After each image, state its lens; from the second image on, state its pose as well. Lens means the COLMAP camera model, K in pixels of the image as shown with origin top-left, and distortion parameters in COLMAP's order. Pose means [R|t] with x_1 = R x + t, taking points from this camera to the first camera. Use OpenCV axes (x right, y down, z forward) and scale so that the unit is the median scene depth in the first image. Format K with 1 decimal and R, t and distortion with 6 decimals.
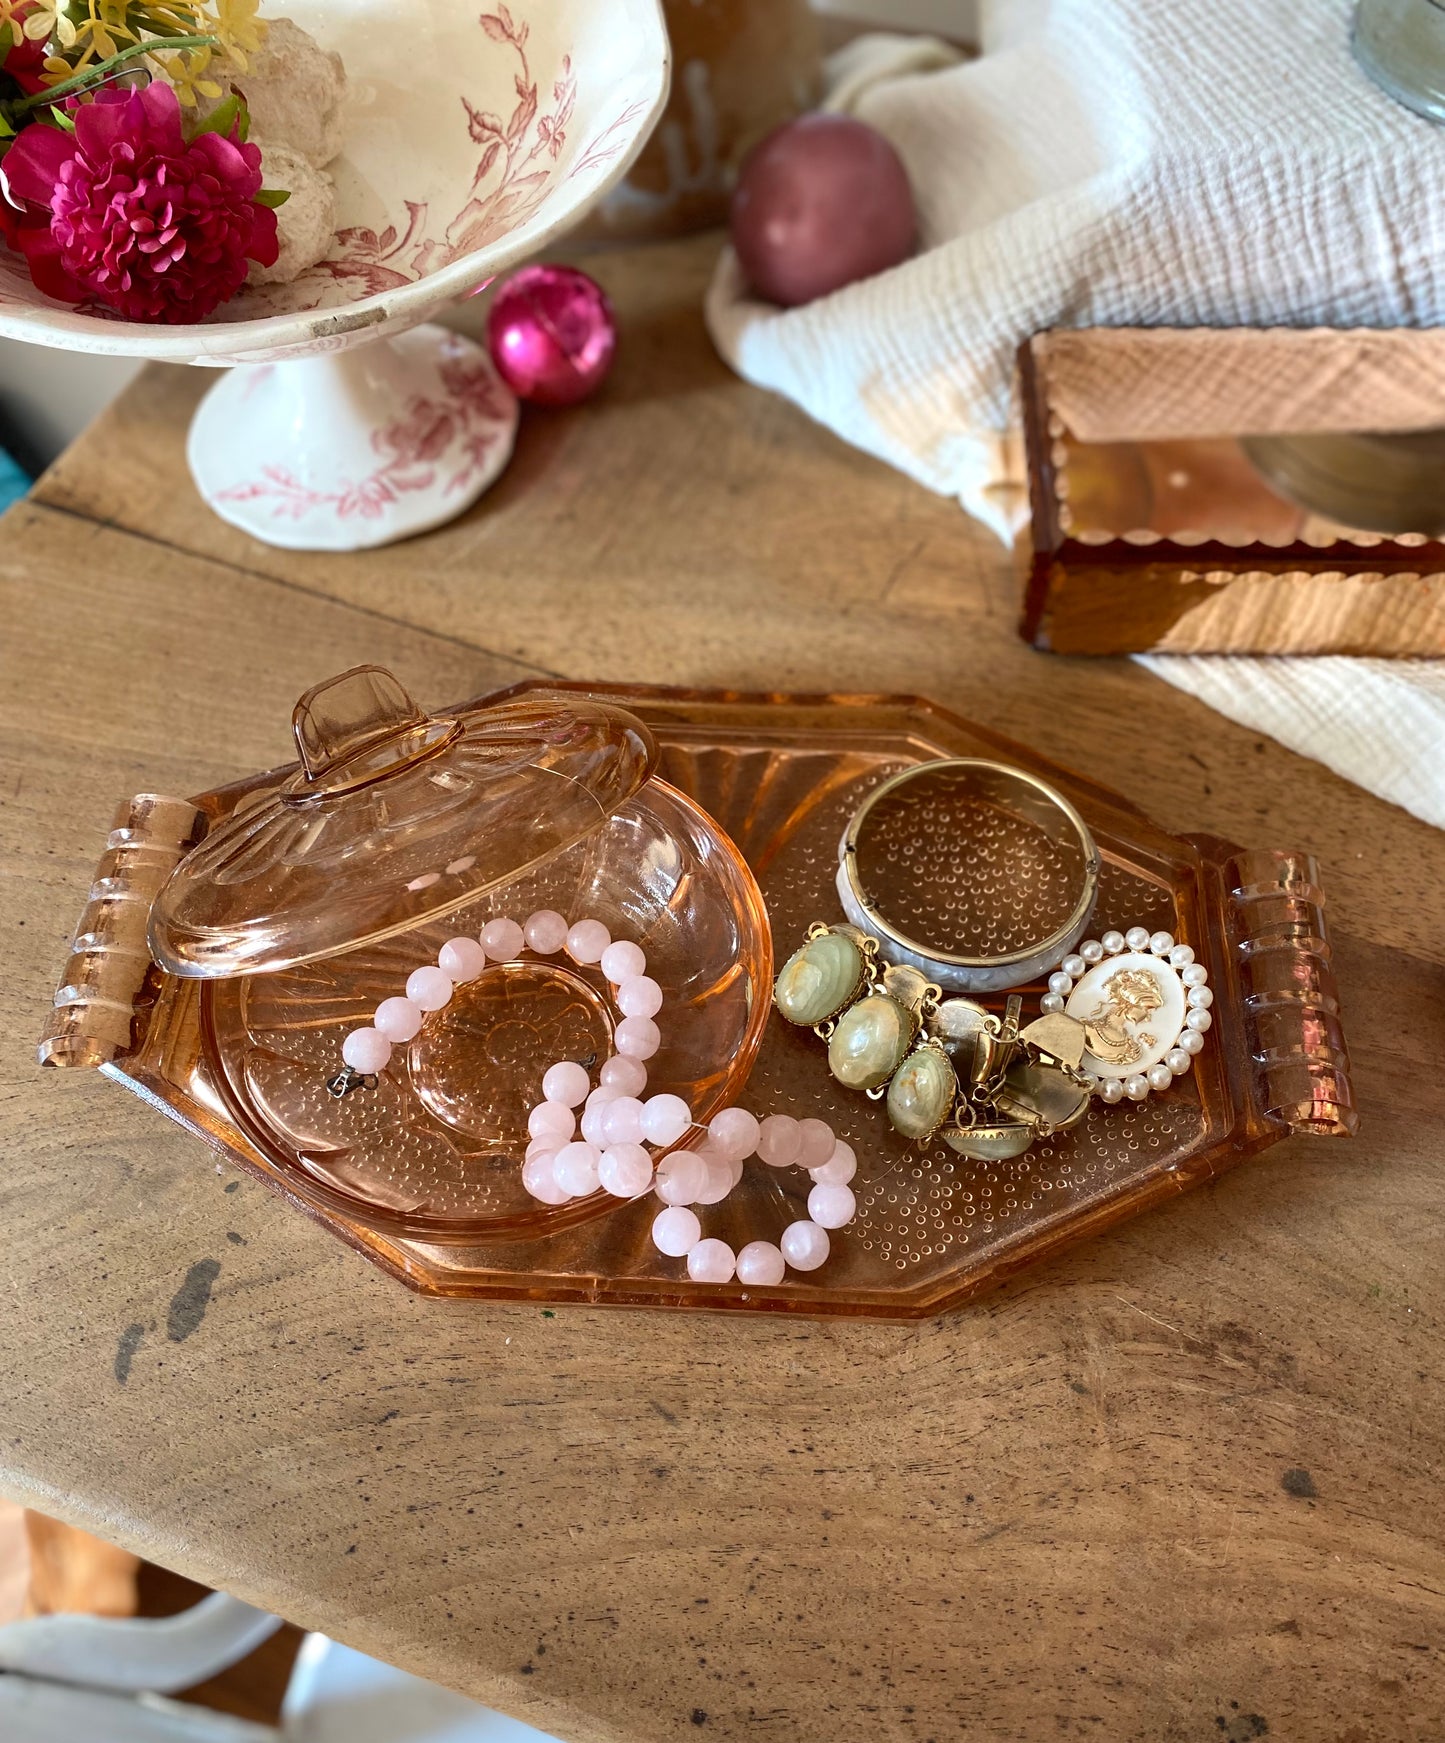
lens RADIAL K [[1495.9, 0, 716.8], [0, 1495.9, 957.5], [0, 0, 1]] dist [-0.004292, -0.005959]
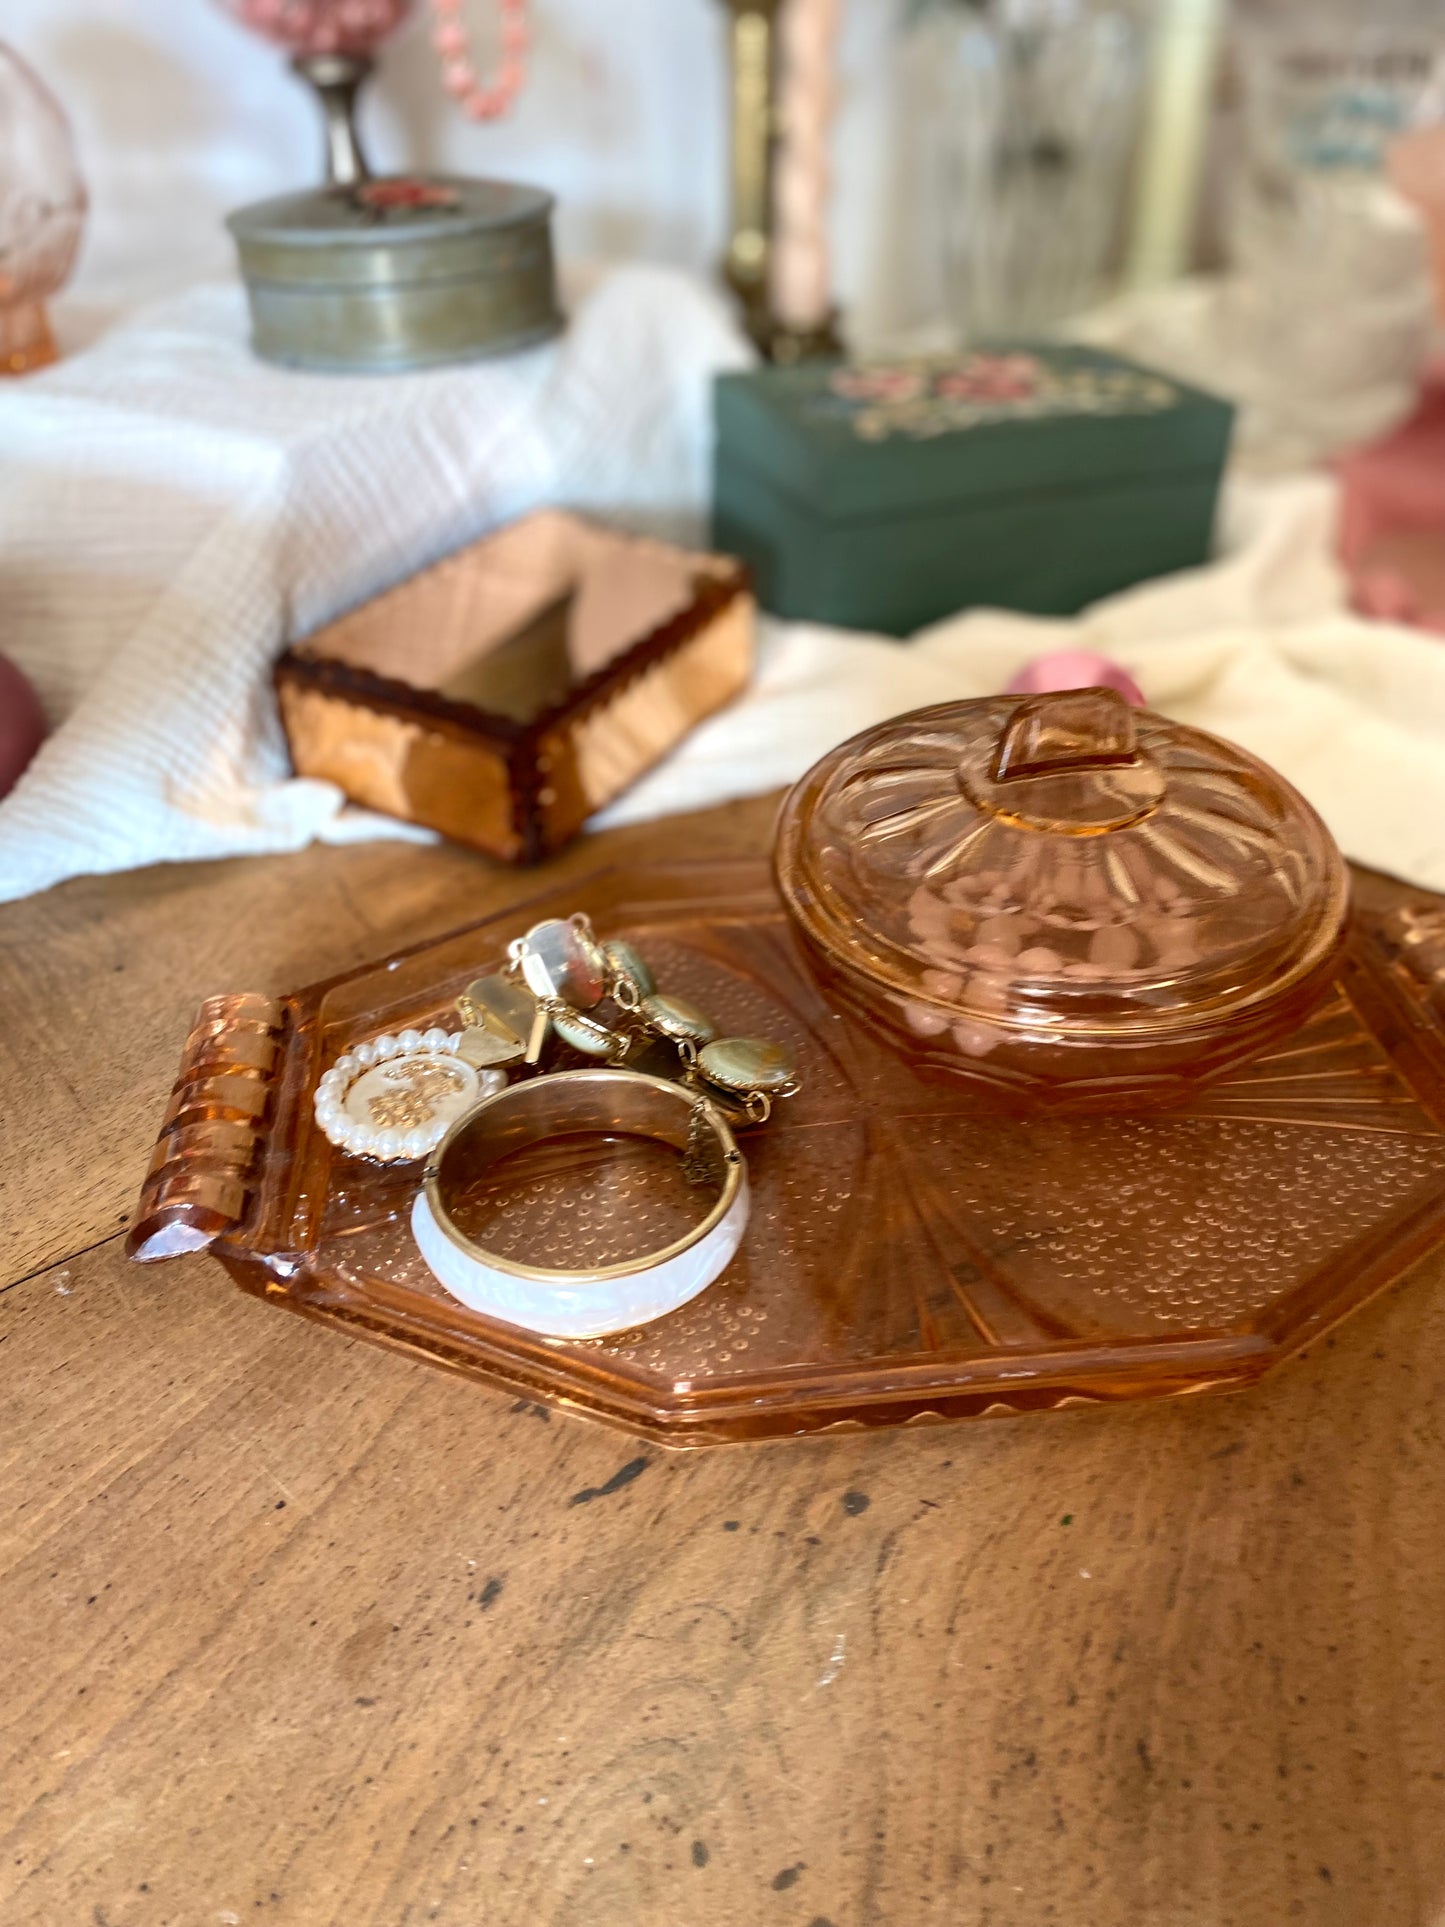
lens RADIAL K [[1493.9, 0, 729.0], [0, 1493.9, 990.3], [0, 0, 1]] dist [0.007879, -0.016328]
pose [[0.453258, -0.532057, 0.715173, -0.603925], [0.765373, 0.643557, -0.006296, -0.063411], [-0.456905, 0.550228, 0.698919, 0.400759]]
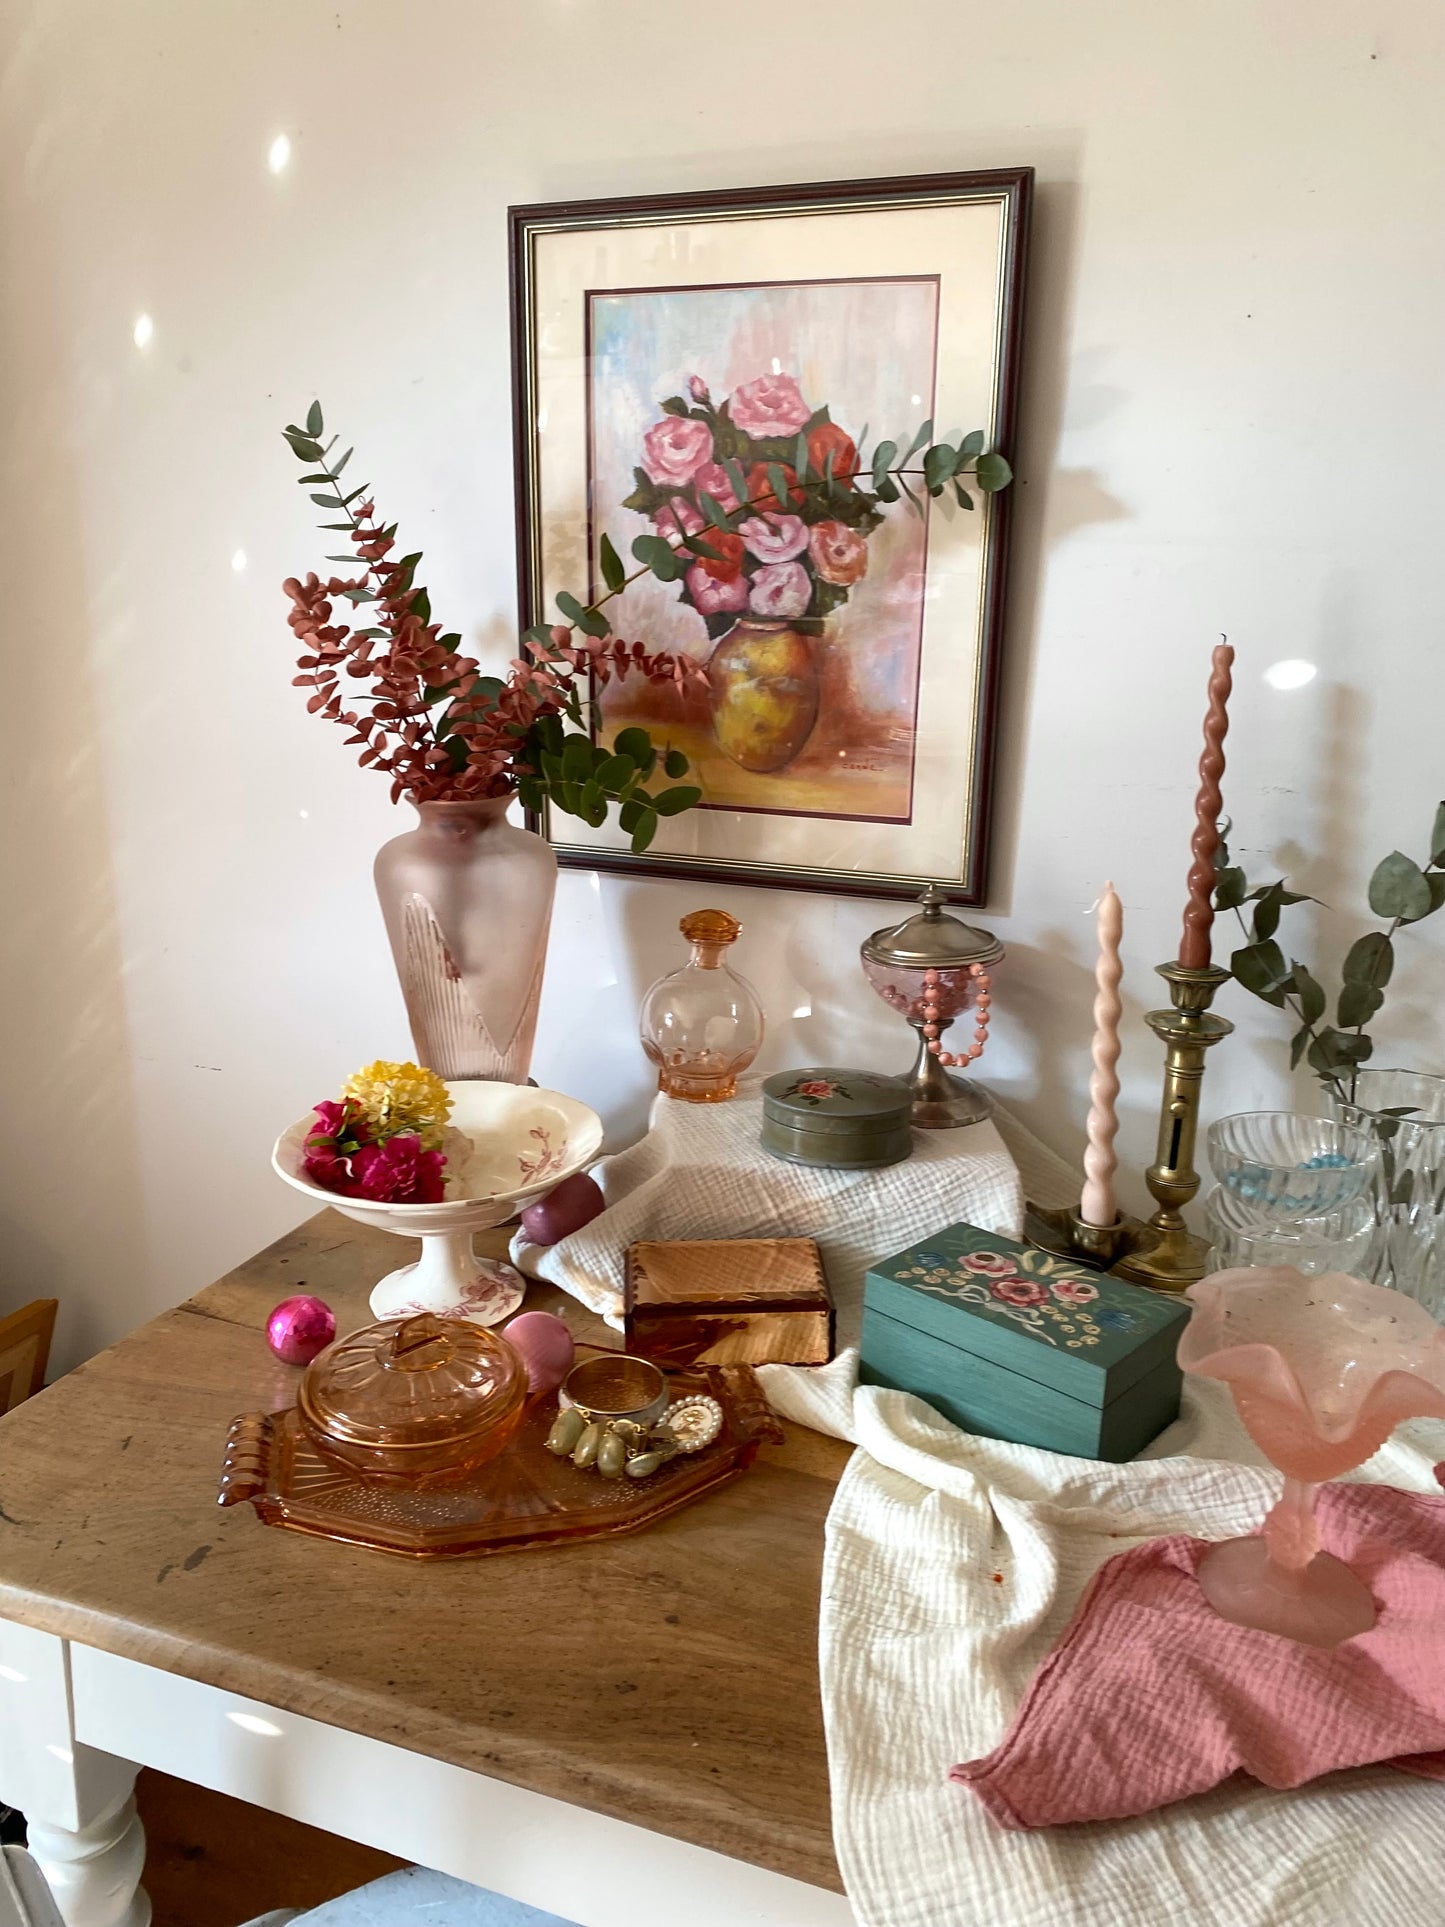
lens RADIAL K [[1493.9, 0, 685.3], [0, 1493.9, 873.7], [0, 0, 1]] dist [0.007879, -0.016328]
pose [[0.999770, 0.021361, -0.002093, 0.372176], [-0.015891, 0.671155, -0.741146, 1.219174], [-0.014426, 0.741009, 0.671340, -1.305606]]
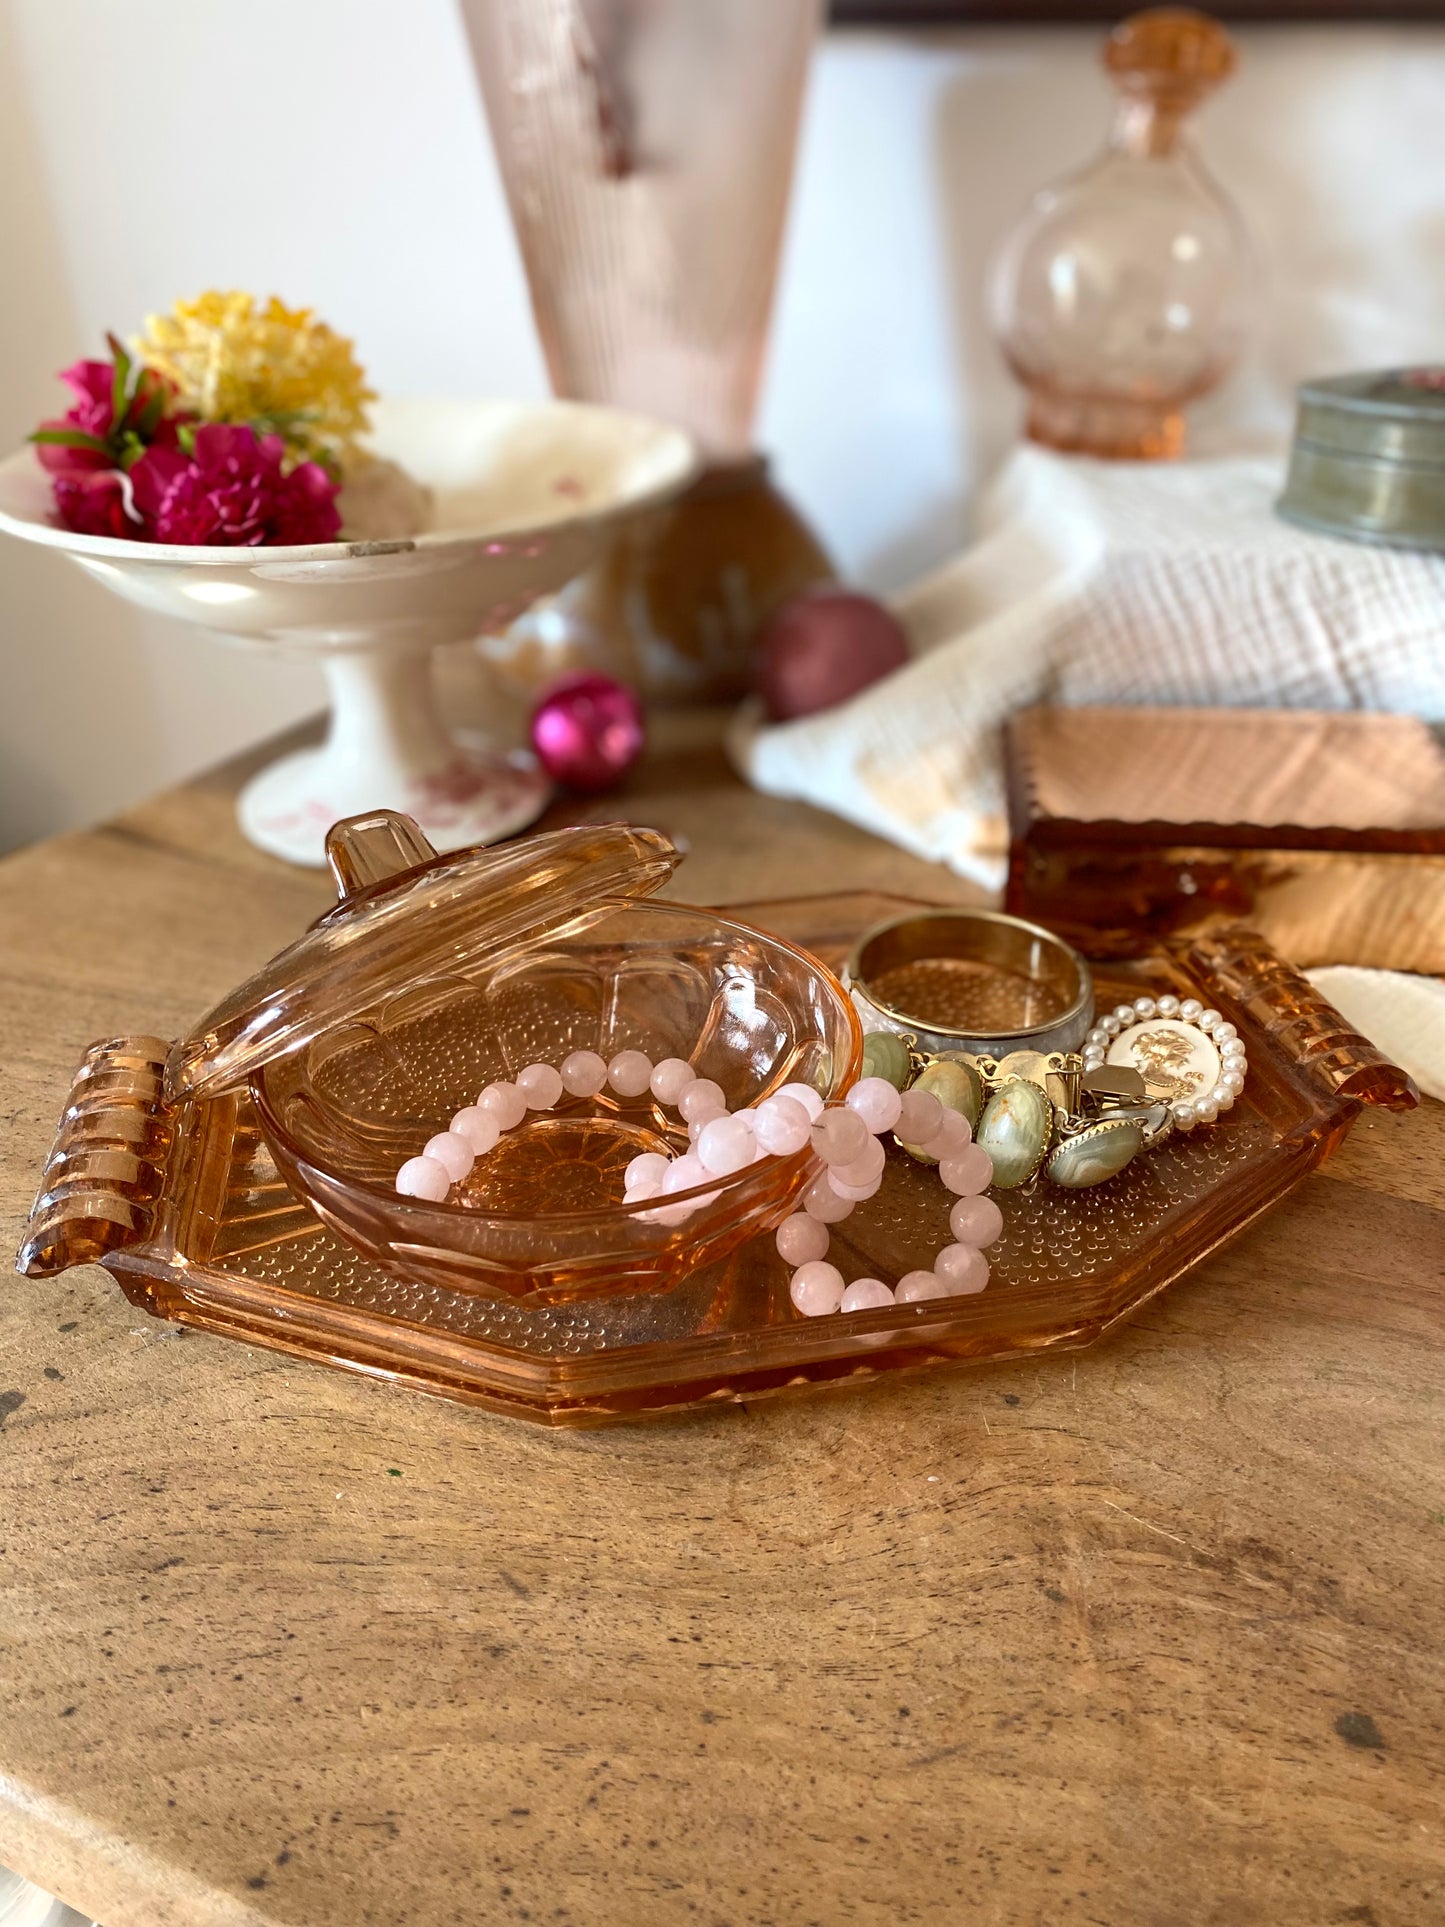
lens RADIAL K [[1493.9, 0, 728.3], [0, 1493.9, 955.5], [0, 0, 1]] dist [0.007879, -0.016328]
pose [[0.996885, 0.051054, -0.060121, 0.102983], [-0.074072, 0.867869, -0.491241, 0.387037], [0.027097, 0.494163, 0.868947, 0.164376]]
